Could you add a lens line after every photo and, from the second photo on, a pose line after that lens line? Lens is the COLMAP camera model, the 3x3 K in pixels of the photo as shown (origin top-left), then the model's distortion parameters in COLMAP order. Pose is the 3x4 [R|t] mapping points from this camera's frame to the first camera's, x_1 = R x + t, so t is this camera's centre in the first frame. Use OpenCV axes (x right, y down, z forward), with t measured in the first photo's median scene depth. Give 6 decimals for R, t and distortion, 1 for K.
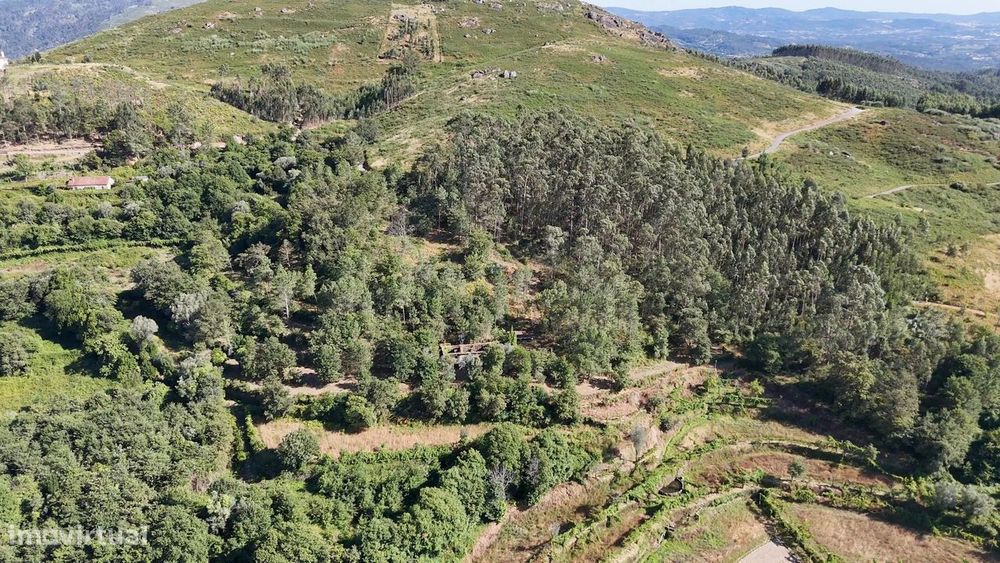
lens RADIAL K [[731.9, 0, 496.1], [0, 731.9, 272.7], [0, 0, 1]] dist [0.059925, -0.056691]
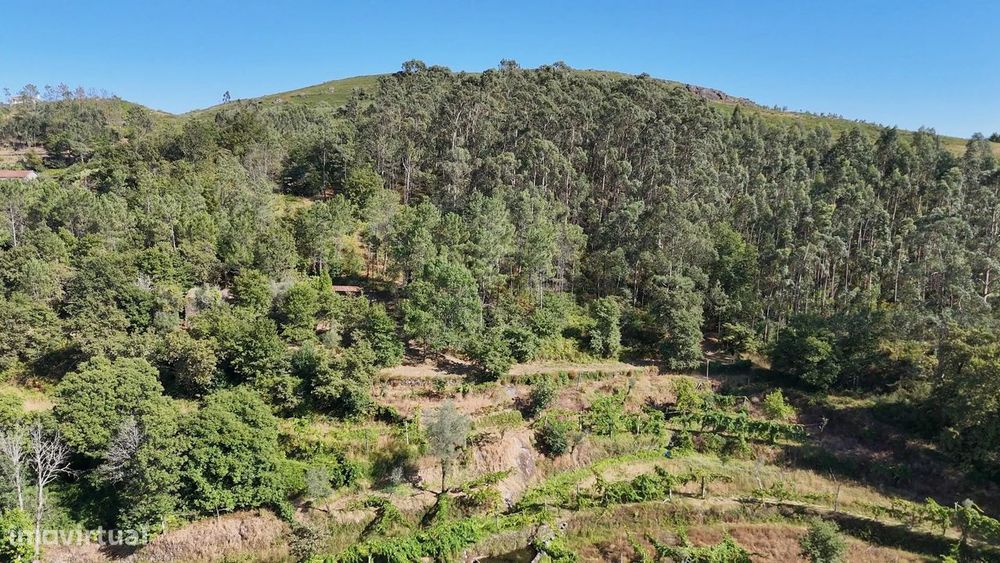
lens RADIAL K [[731.9, 0, 499.4], [0, 731.9, 283.9], [0, 0, 1]] dist [0.059925, -0.056691]
pose [[0.977177, 0.031621, -0.210059, 0.246728], [-0.075206, 0.976310, -0.202884, 0.172447], [0.198668, 0.214052, 0.956406, 0.429978]]
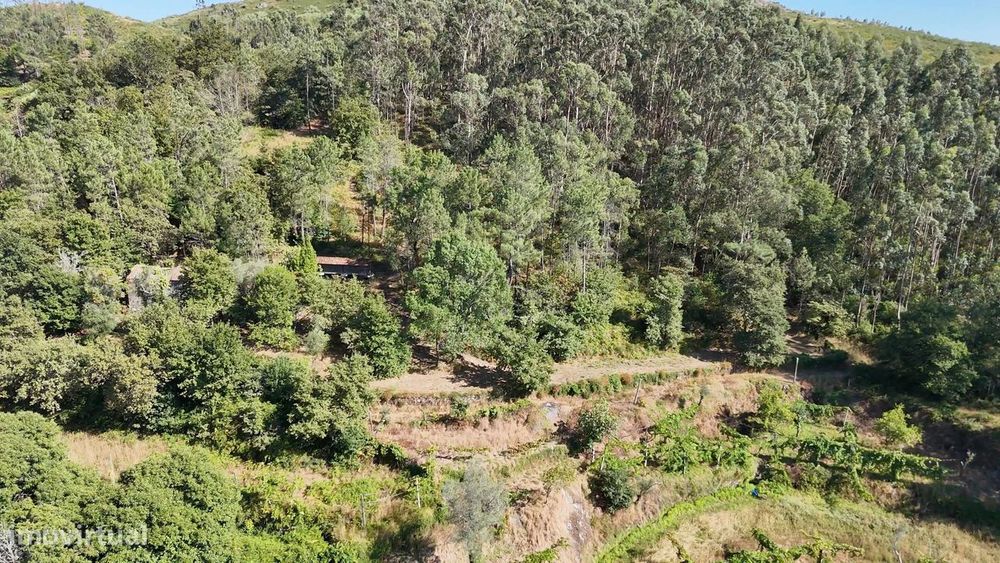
lens RADIAL K [[731.9, 0, 499.7], [0, 731.9, 281.7], [0, 0, 1]] dist [0.059925, -0.056691]
pose [[0.977431, 0.055448, -0.203851, 0.205094], [-0.074557, 0.993389, -0.087285, 0.117614], [0.197663, 0.100513, 0.975103, 0.527125]]
